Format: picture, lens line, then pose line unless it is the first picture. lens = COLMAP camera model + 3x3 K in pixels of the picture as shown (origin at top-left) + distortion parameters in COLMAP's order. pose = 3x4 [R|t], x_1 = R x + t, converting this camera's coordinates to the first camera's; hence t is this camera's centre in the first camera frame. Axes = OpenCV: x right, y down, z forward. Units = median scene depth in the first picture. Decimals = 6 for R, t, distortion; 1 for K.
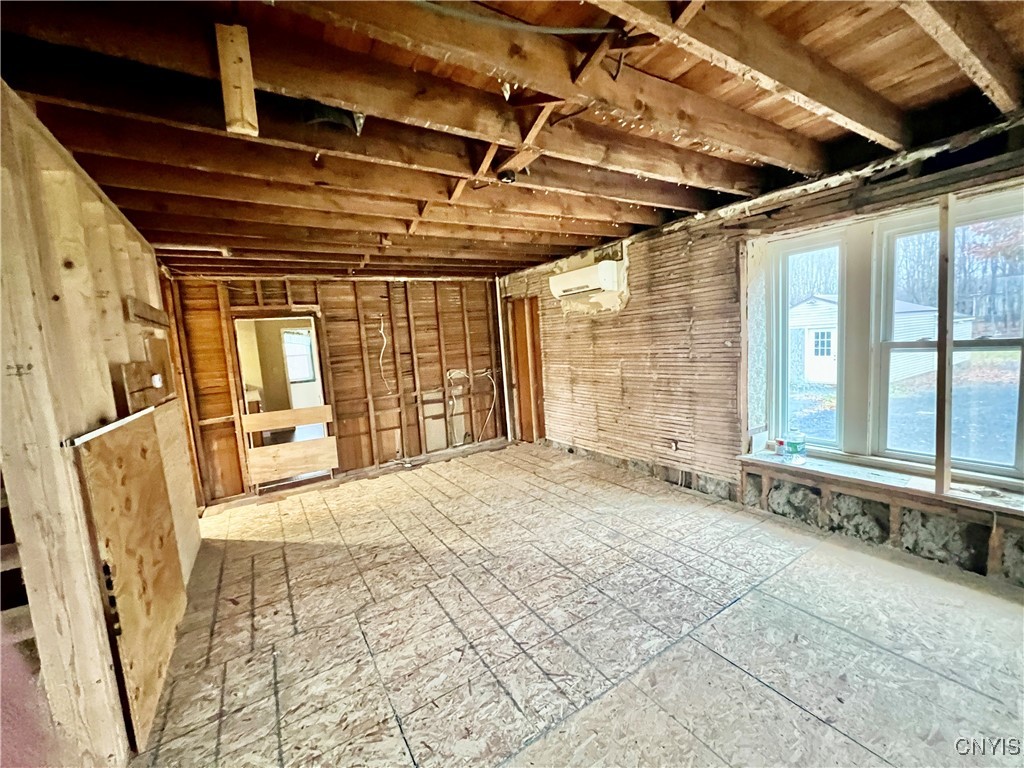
lens RADIAL K [[410.6, 0, 508.5], [0, 410.6, 383.9], [0, 0, 1]] dist [-0.001011, 0.000106]
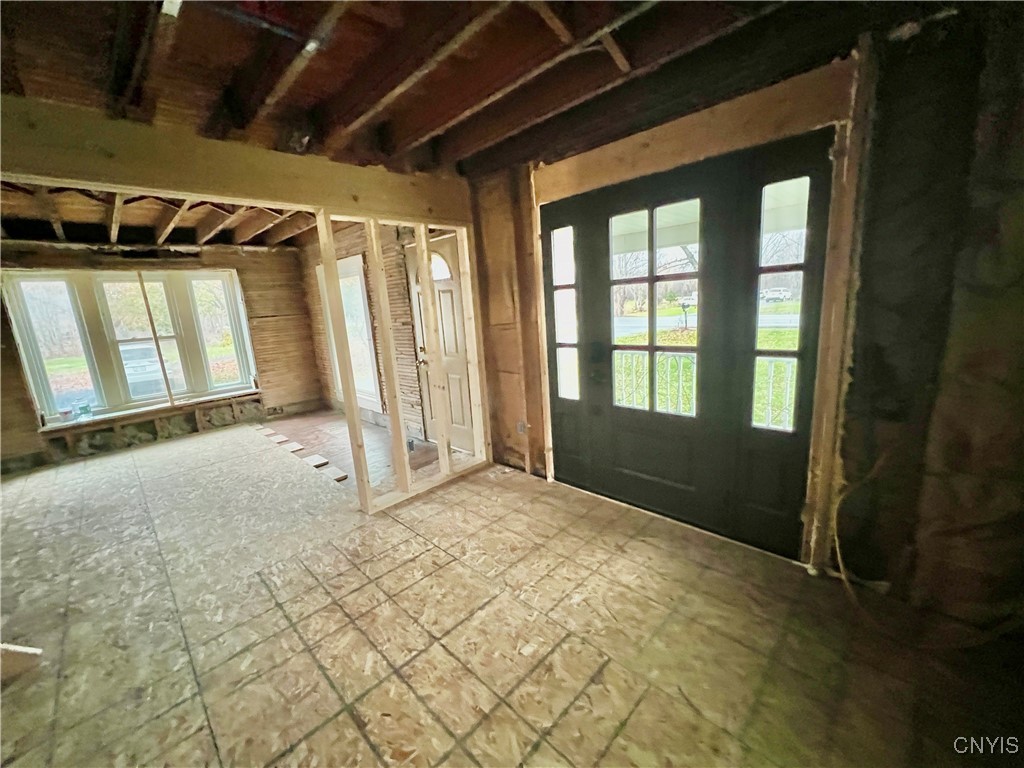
lens RADIAL K [[410.6, 0, 508.5], [0, 410.6, 383.9], [0, 0, 1]] dist [-0.001011, 0.000106]
pose [[-0.223570, -0.112491, 0.968175, -0.928874], [0.181528, 0.971133, 0.154753, 0.090815], [-0.957635, 0.210349, -0.196696, -0.197967]]
